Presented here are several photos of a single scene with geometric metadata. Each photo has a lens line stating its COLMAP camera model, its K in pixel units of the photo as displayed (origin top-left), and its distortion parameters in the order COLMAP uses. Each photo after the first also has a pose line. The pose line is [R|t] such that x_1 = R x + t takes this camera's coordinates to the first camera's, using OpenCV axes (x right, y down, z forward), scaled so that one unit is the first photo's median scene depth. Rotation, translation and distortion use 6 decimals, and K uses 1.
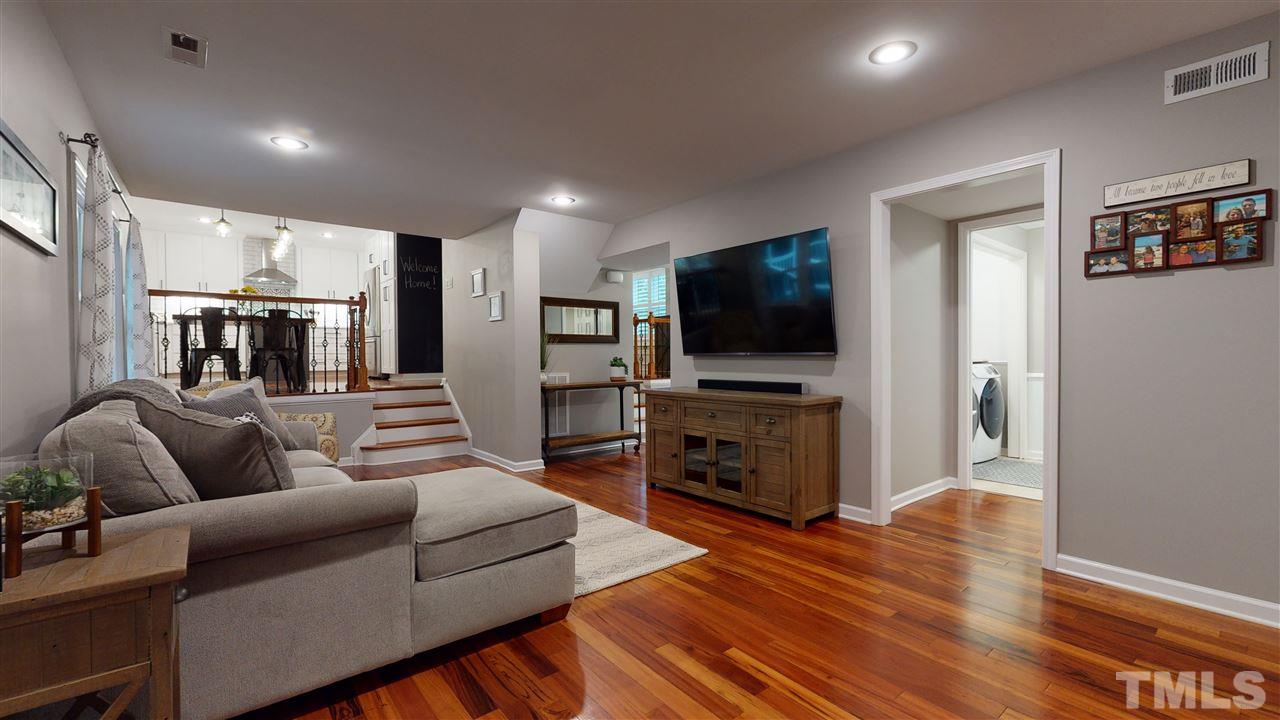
lens RADIAL K [[530.8, 0, 643.8], [0, 530.8, 360.6], [0, 0, 1]] dist [0.002294, 0.000449]
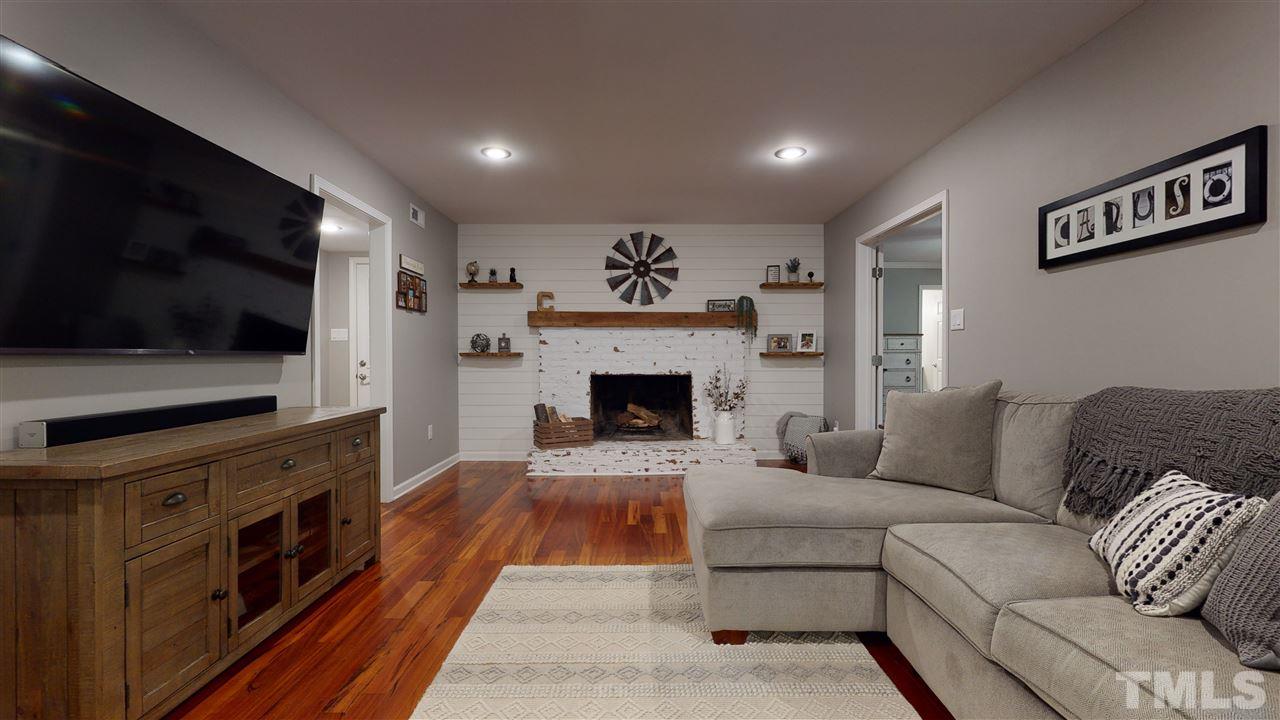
lens RADIAL K [[530.8, 0, 642.0], [0, 530.8, 358.2], [0, 0, 1]] dist [0.002294, 0.000449]
pose [[-0.776629, 0.002067, 0.629954, -0.568245], [0.007792, 0.999950, 0.006325, -0.007863], [-0.629909, 0.009820, -0.776606, 1.370016]]
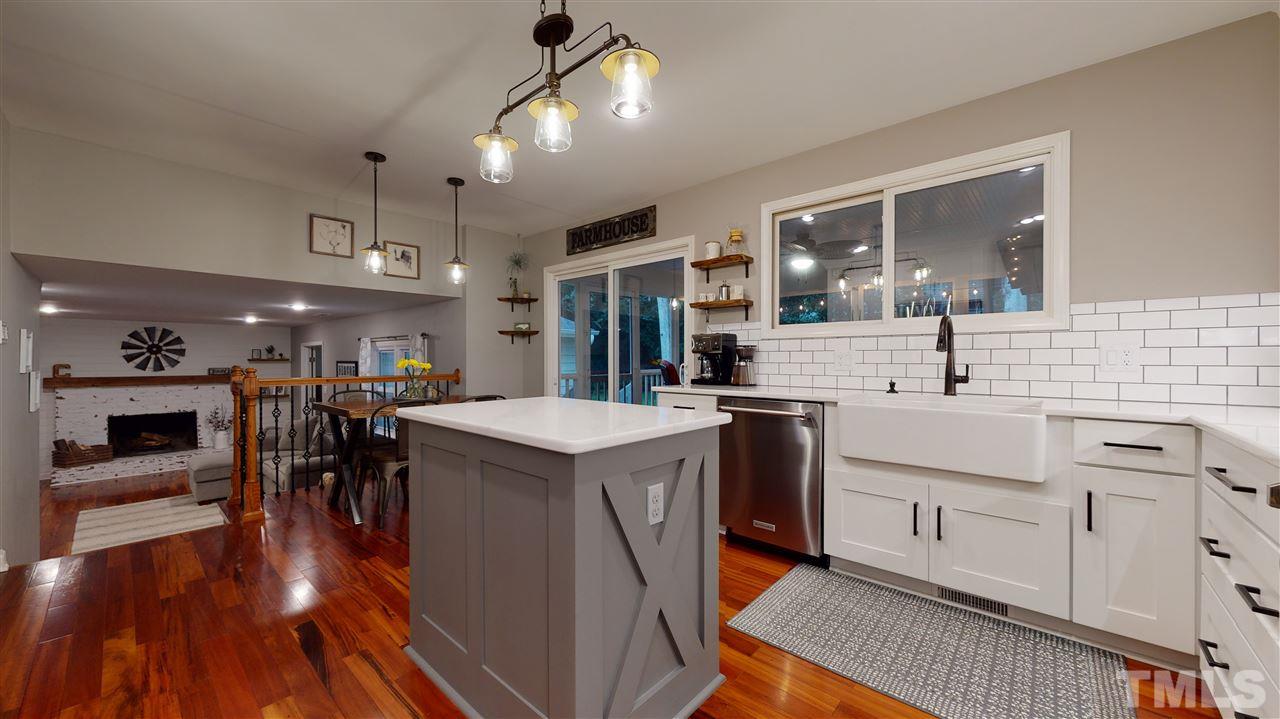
lens RADIAL K [[464.8, 0, 647.3], [0, 464.8, 361.0], [0, 0, 1]] dist [-0.006970, 0.000071]
pose [[-0.986654, 0.005838, -0.162727, -1.388366], [0.004252, 0.999940, 0.010088, -0.179642], [0.162777, 0.009261, -0.986619, 2.491748]]
